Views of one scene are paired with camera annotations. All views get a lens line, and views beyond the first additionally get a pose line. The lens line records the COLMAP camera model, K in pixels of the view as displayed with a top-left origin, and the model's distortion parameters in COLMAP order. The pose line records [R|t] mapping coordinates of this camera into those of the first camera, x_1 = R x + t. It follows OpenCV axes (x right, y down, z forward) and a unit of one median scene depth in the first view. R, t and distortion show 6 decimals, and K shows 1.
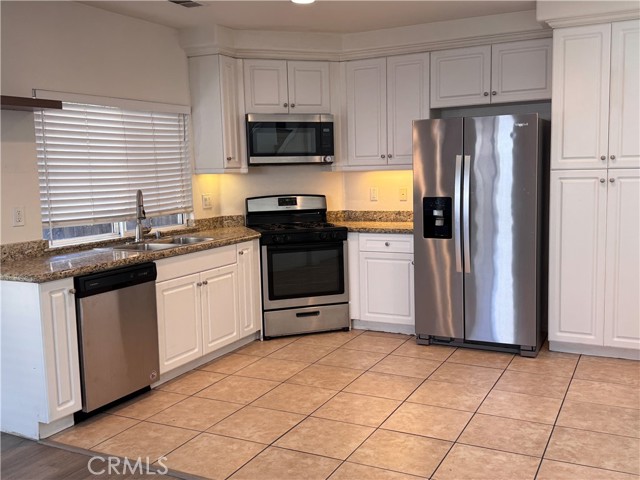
lens RADIAL K [[635.4, 0, 320.6], [0, 635.4, 231.0], [0, 0, 1]] dist [0.156475, -0.355688]
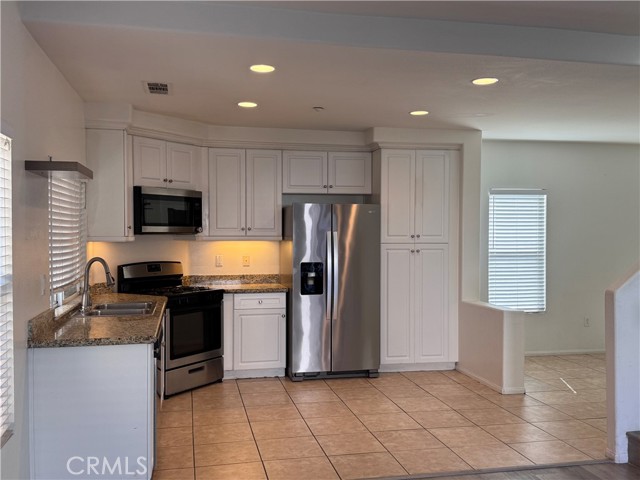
lens RADIAL K [[635.4, 0, 320.6], [0, 635.4, 231.0], [0, 0, 1]] dist [0.156475, -0.355688]
pose [[0.770715, 0.027423, 0.636590, -0.616623], [0.042328, 0.994663, -0.094094, 0.006010], [-0.635773, 0.099465, 0.765441, -0.008761]]
